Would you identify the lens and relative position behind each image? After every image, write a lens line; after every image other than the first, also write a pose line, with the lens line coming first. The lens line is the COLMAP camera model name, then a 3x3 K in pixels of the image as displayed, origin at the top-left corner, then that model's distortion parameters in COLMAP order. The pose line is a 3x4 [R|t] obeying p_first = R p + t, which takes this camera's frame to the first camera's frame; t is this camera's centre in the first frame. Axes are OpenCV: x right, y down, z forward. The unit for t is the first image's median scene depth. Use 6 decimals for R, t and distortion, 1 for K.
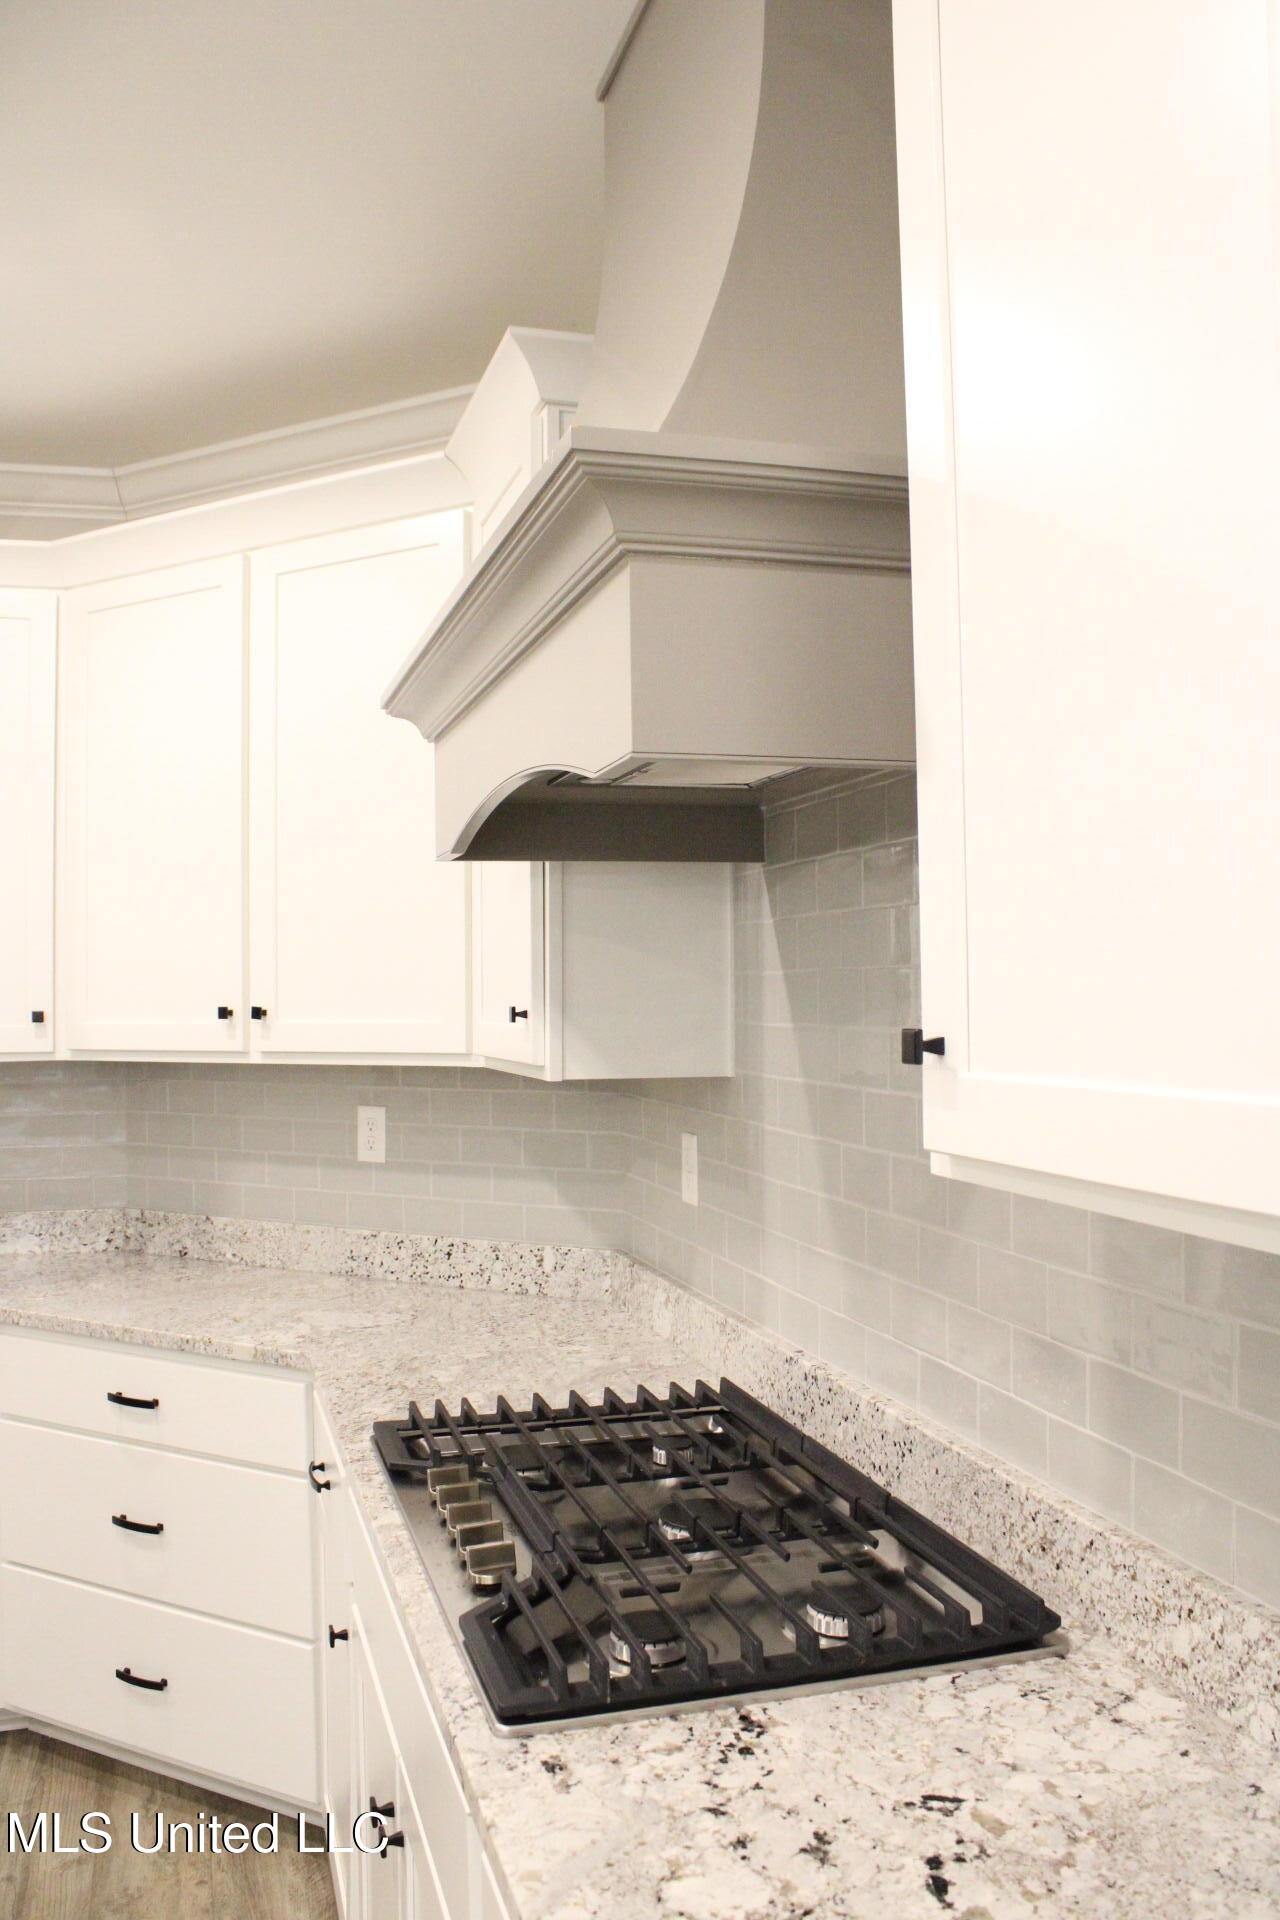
lens RADIAL K [[1615.9, 0, 640.0], [0, 1615.9, 960.0], [0, 0, 1]] dist [-0.181315, 0.193415]
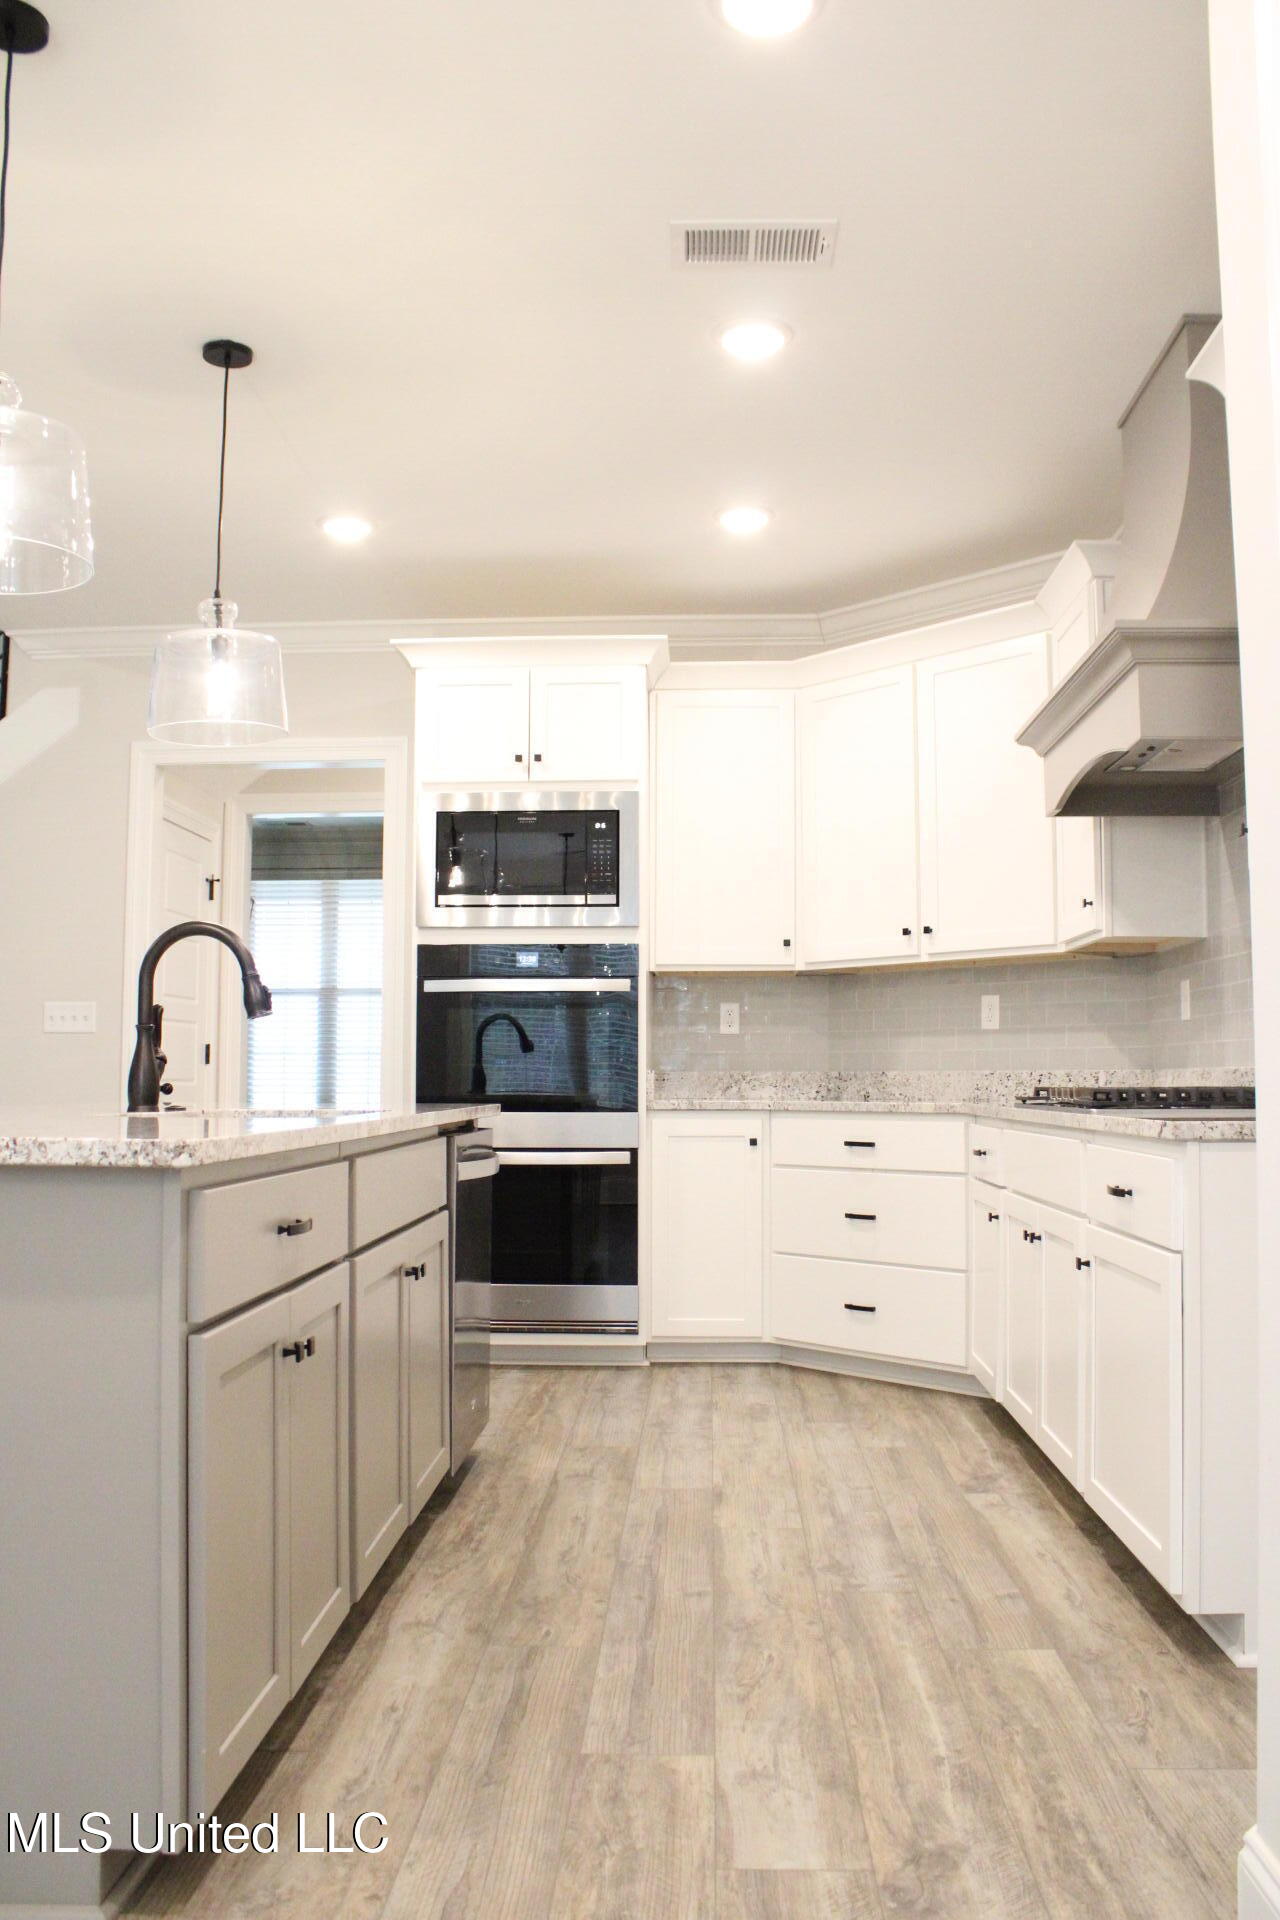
lens RADIAL K [[1615.9, 0, 640.0], [0, 1615.9, 960.0], [0, 0, 1]] dist [-0.181315, 0.193415]
pose [[0.947314, -0.011619, -0.320097, 0.020815], [-0.006509, 0.998437, -0.055503, 0.181102], [0.320242, 0.054662, 0.945758, -0.798832]]
